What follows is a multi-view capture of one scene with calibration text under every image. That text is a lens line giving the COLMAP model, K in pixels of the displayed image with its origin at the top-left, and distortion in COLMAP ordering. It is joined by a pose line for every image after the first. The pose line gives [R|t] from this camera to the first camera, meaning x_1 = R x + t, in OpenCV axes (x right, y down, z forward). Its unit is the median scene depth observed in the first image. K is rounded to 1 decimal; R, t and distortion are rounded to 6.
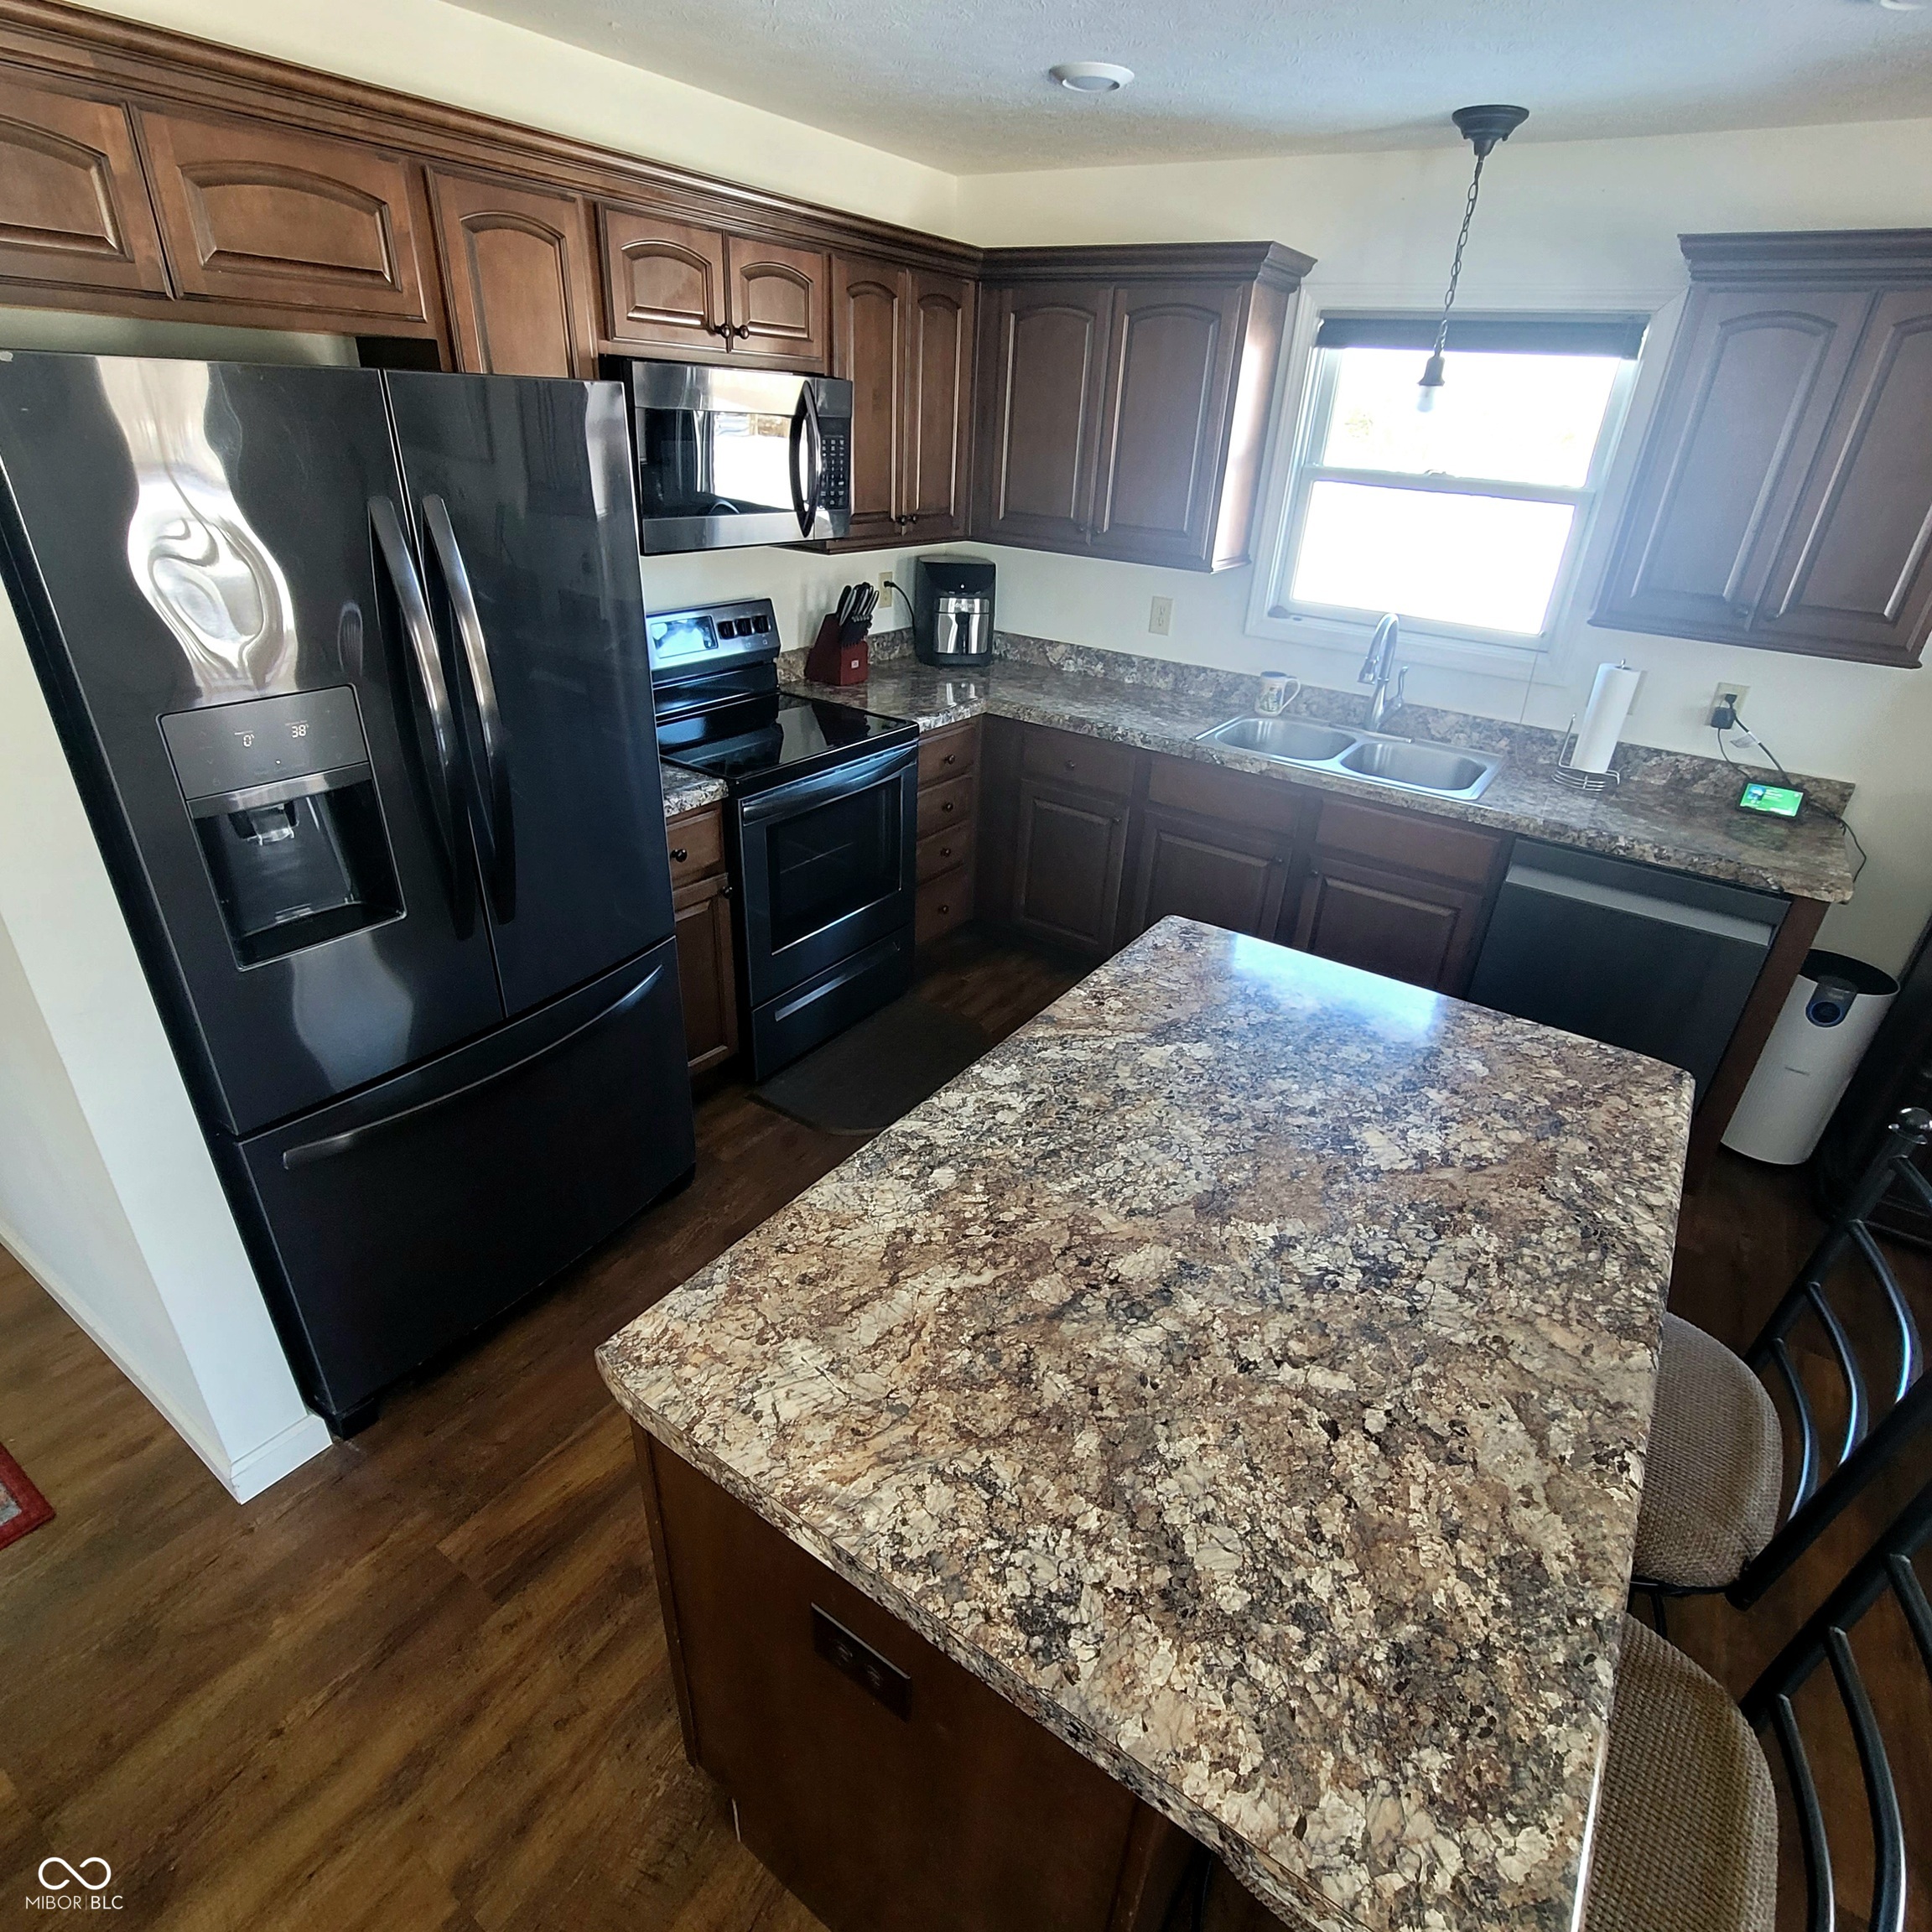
lens RADIAL K [[1060.2, 0, 980.4], [0, 1060.2, 979.1], [0, 0, 1]] dist [-0.010657, 0.003777]
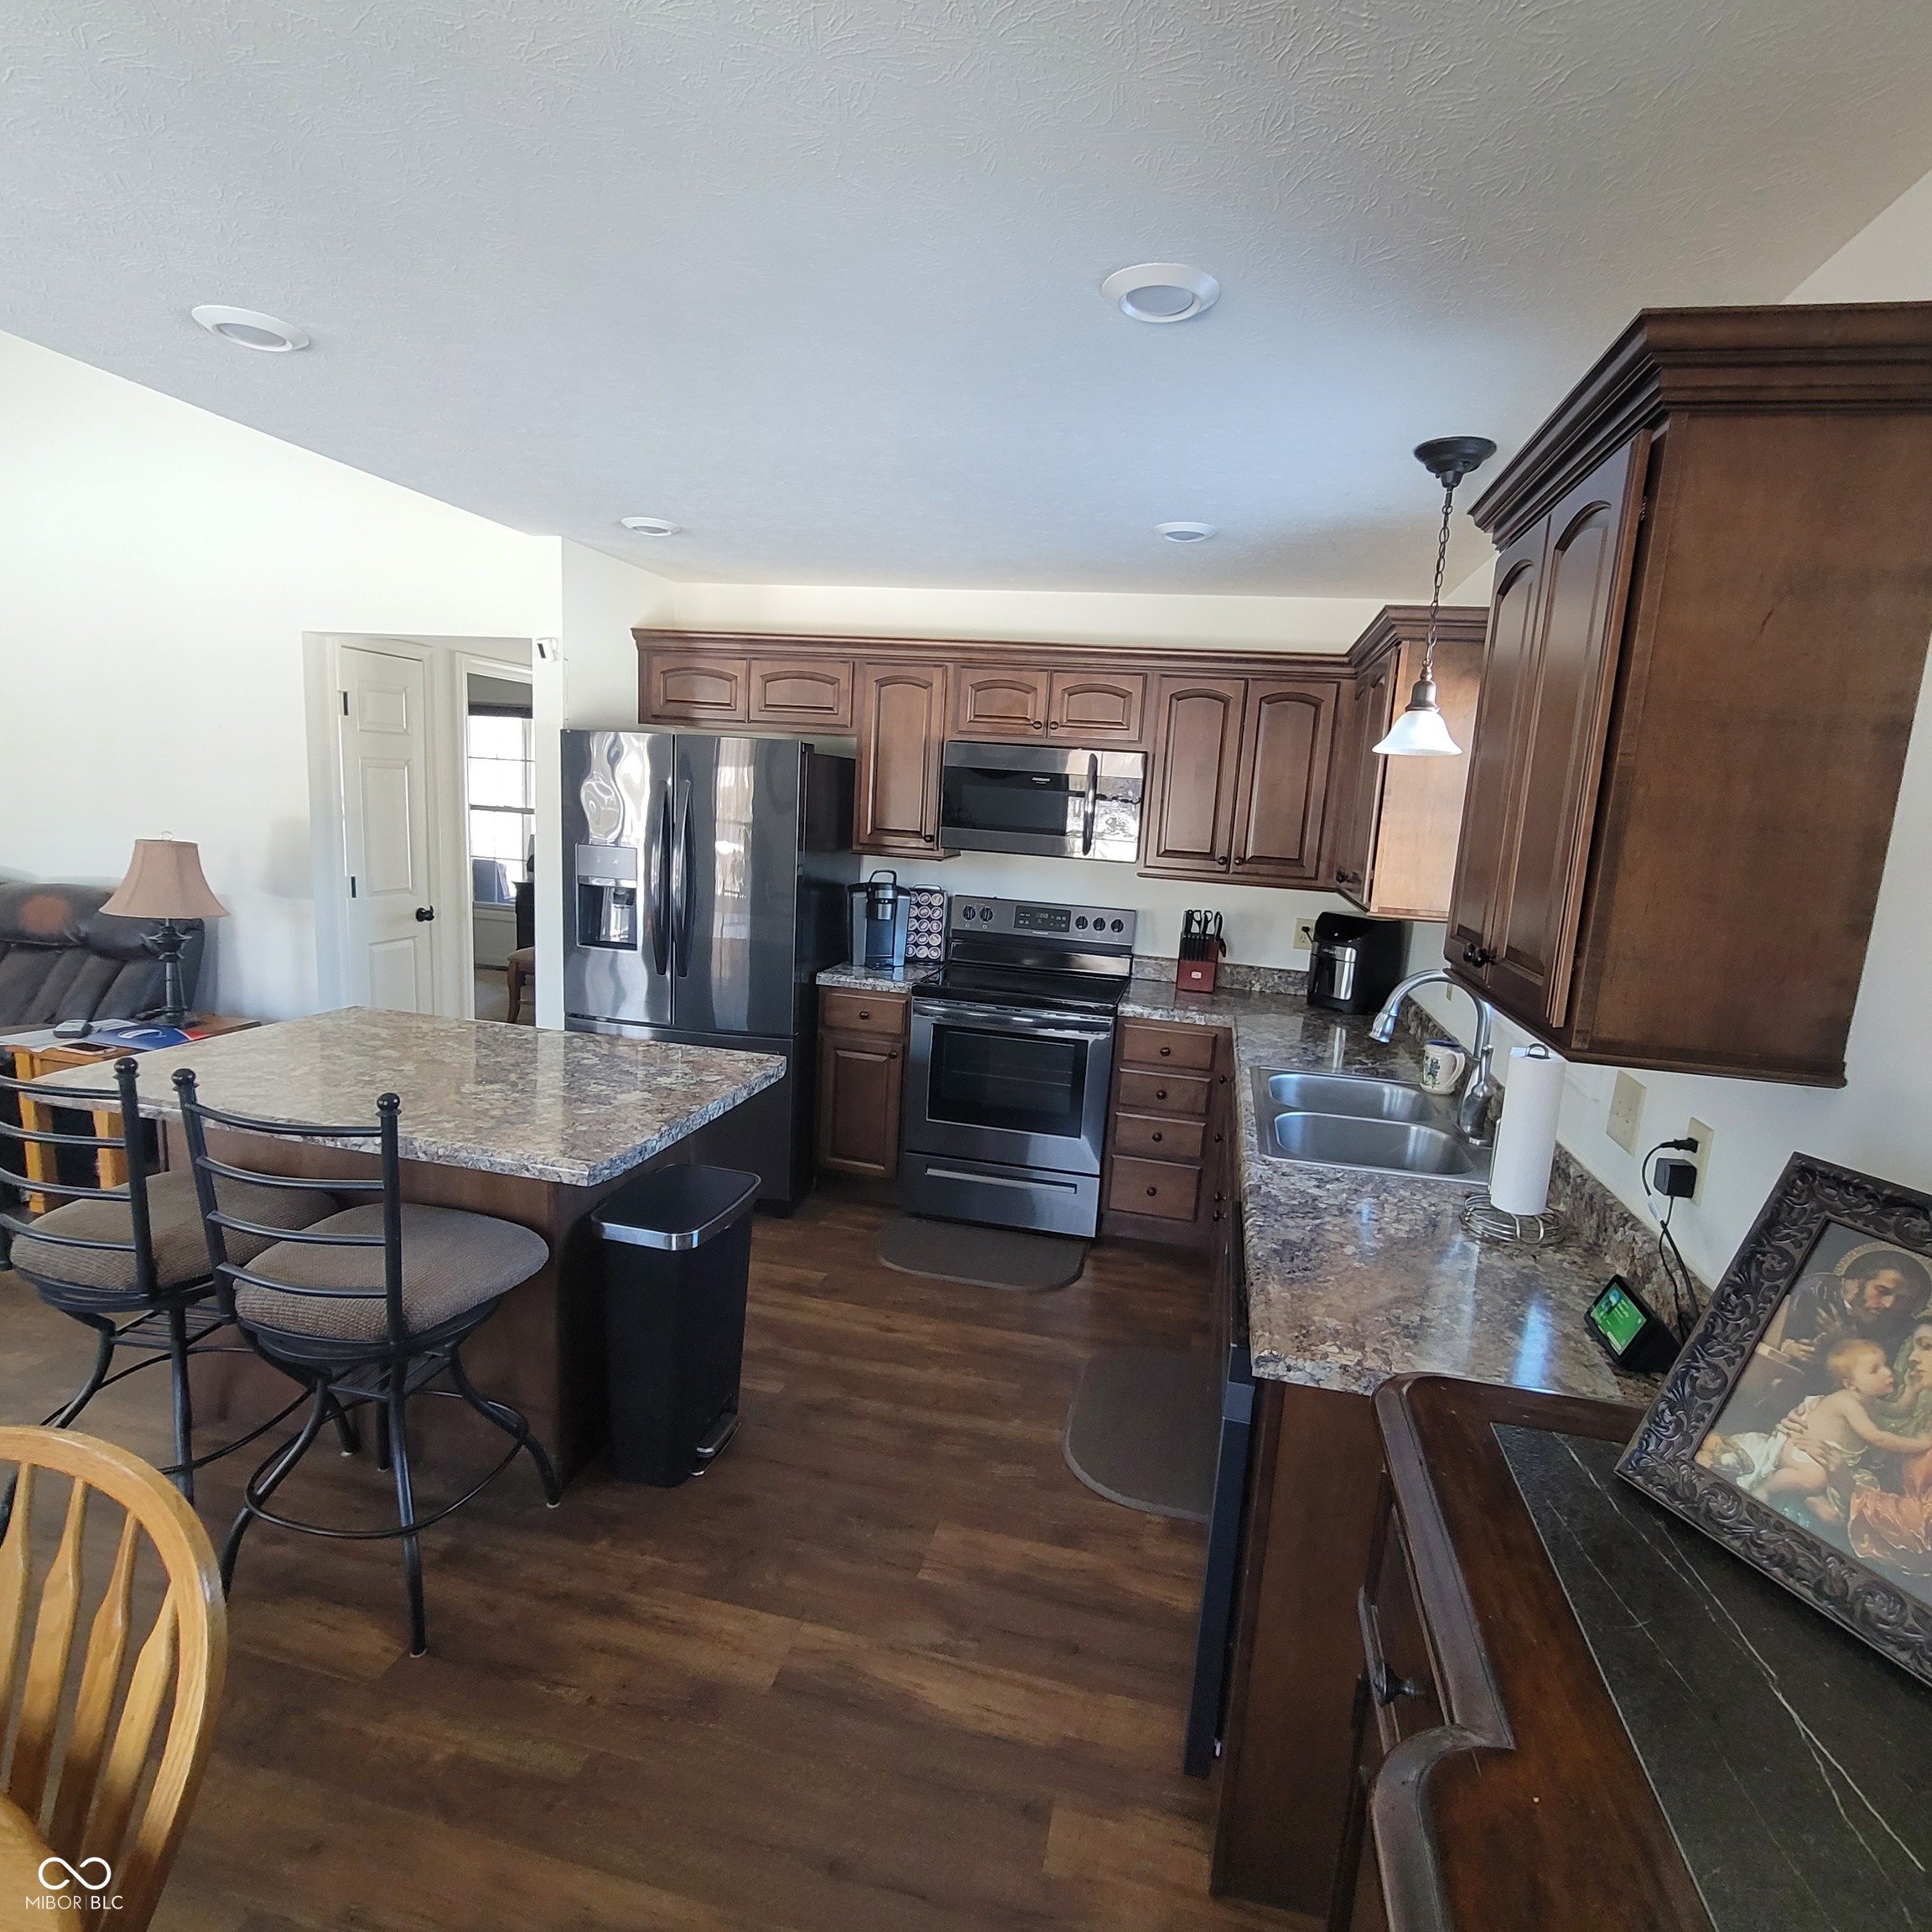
lens RADIAL K [[1060.2, 0, 973.4], [0, 1060.2, 975.2], [0, 0, 1]] dist [-0.010657, 0.003777]
pose [[0.359036, 0.128875, -0.924383, 1.461629], [-0.480412, 0.874657, -0.064653, -0.174154], [0.800186, 0.467298, 0.375946, 0.611694]]
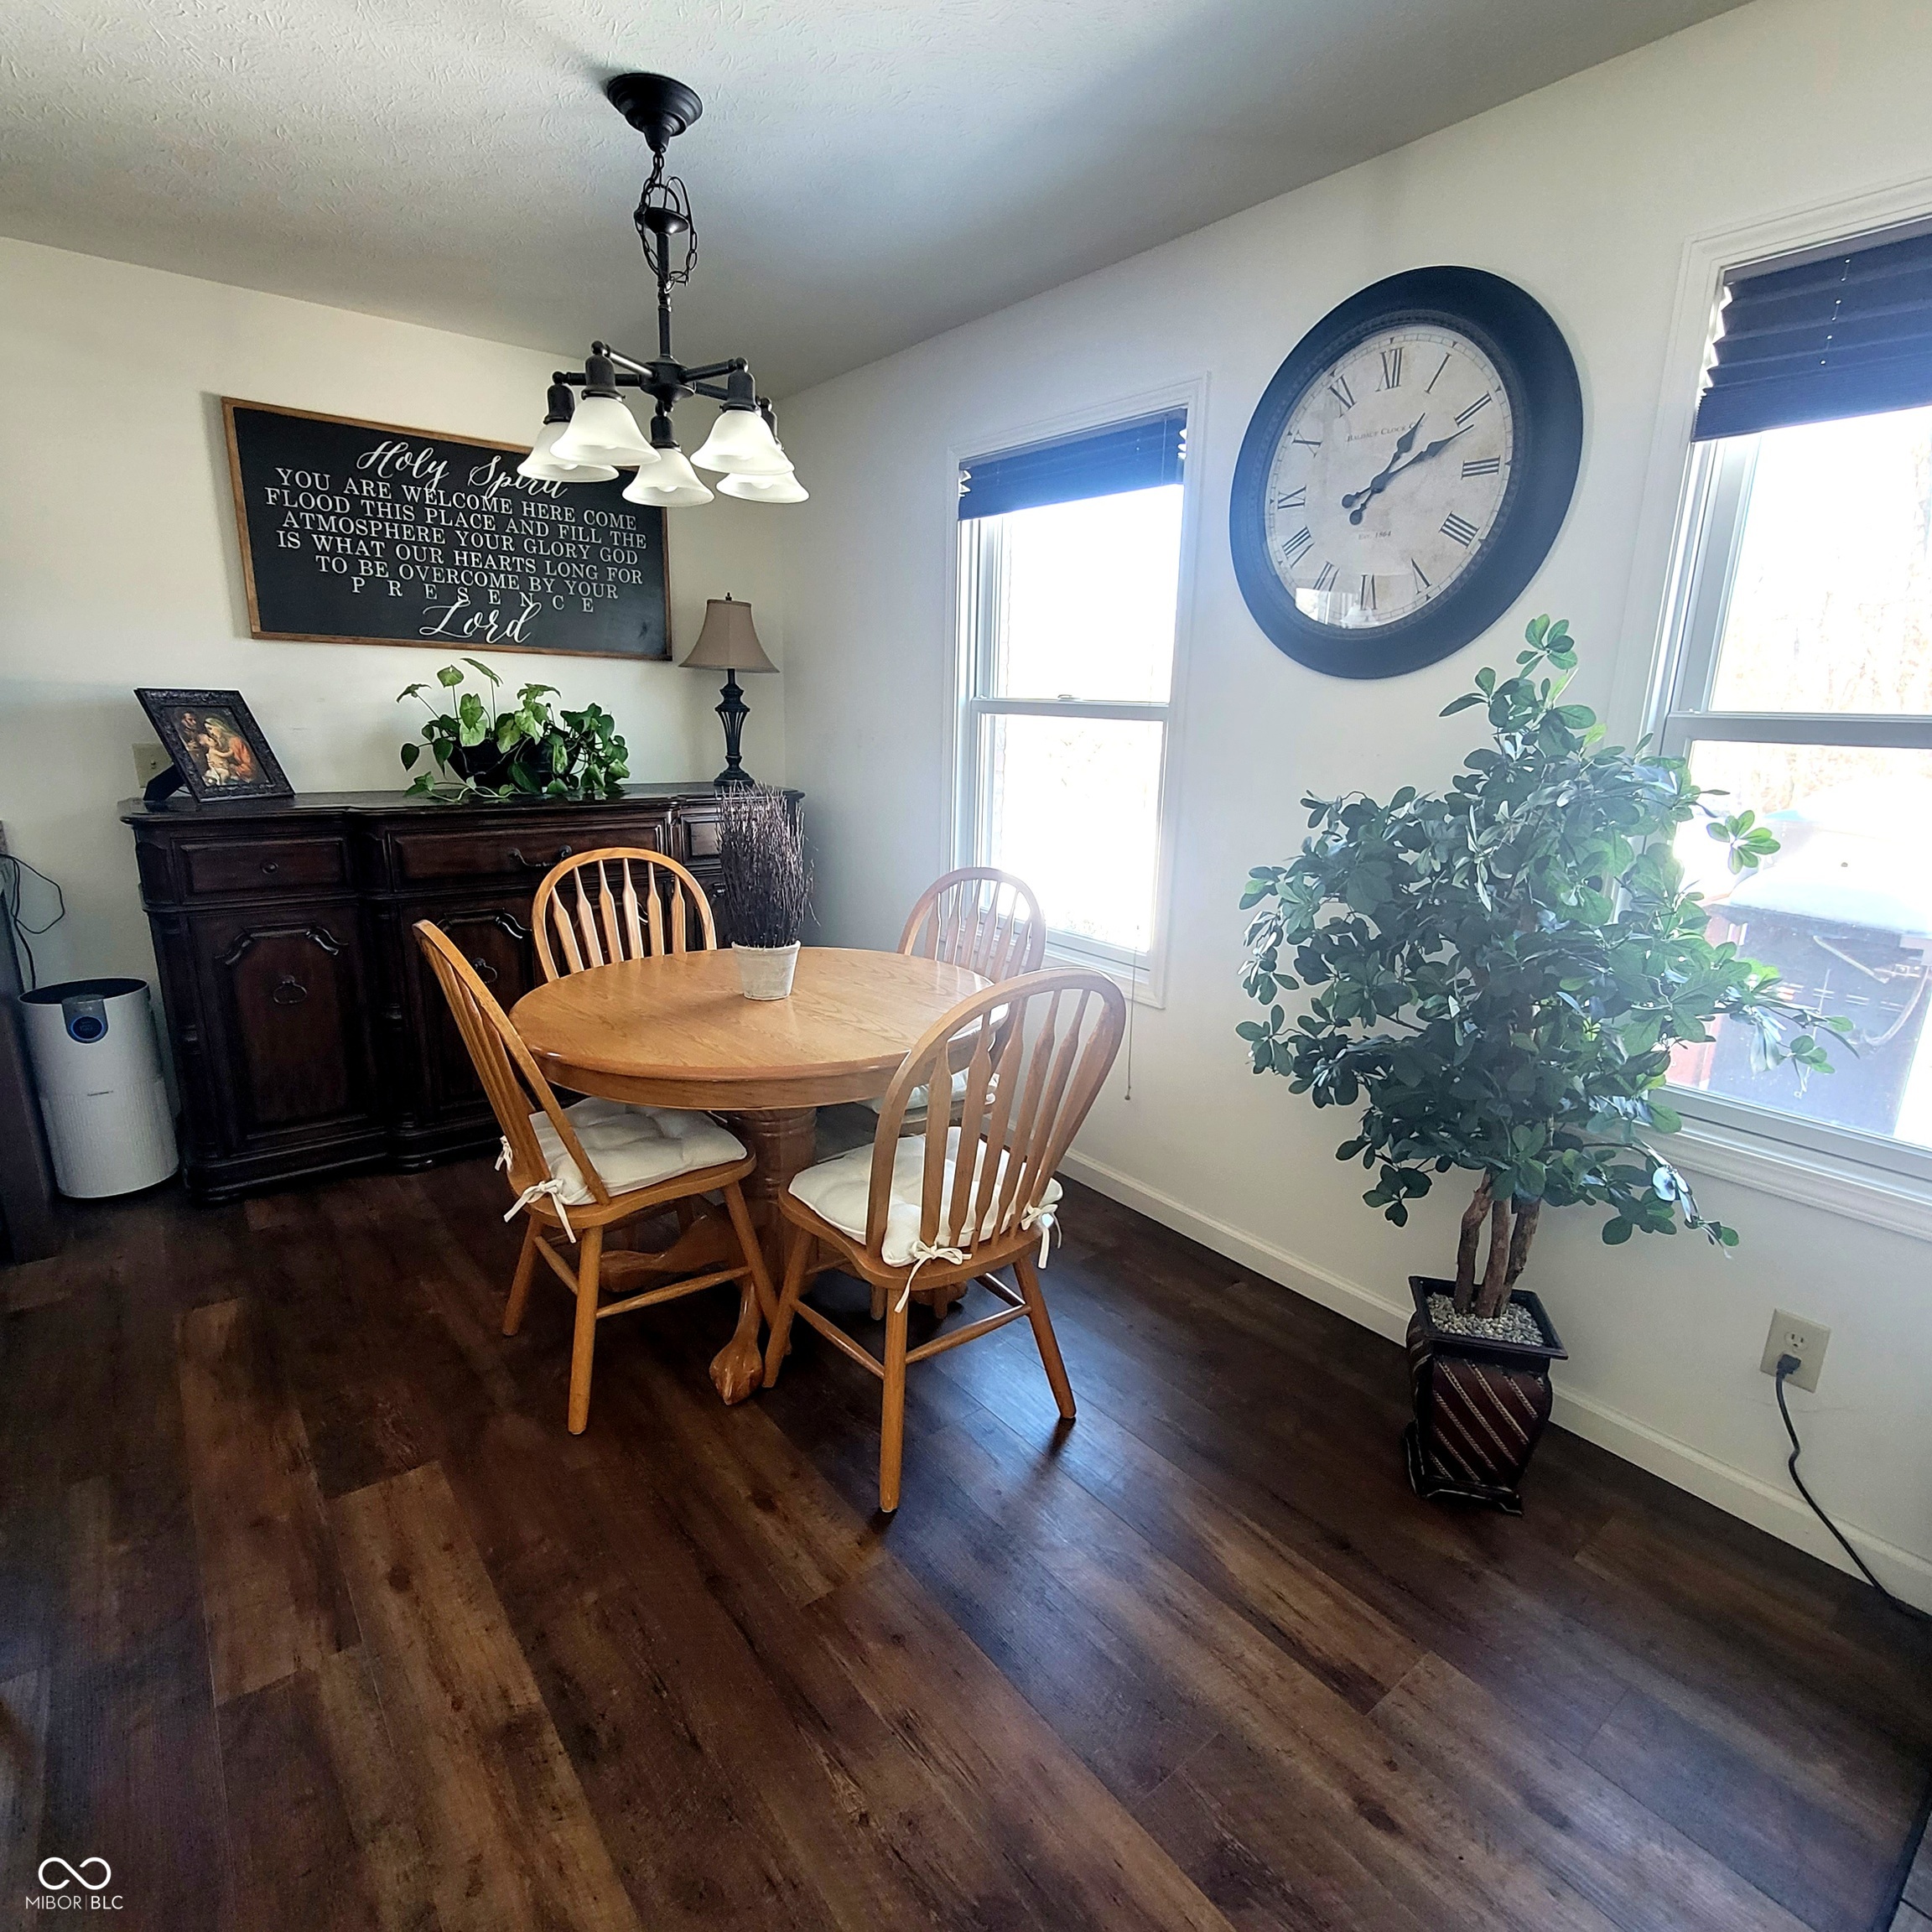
lens RADIAL K [[1060.2, 0, 979.3], [0, 1060.2, 978.3], [0, 0, 1]] dist [-0.010657, 0.003777]
pose [[0.304436, -0.282334, 0.909729, 0.208914], [0.446578, 0.885900, 0.125494, 0.315231], [-0.841360, 0.368060, 0.395784, -0.167582]]
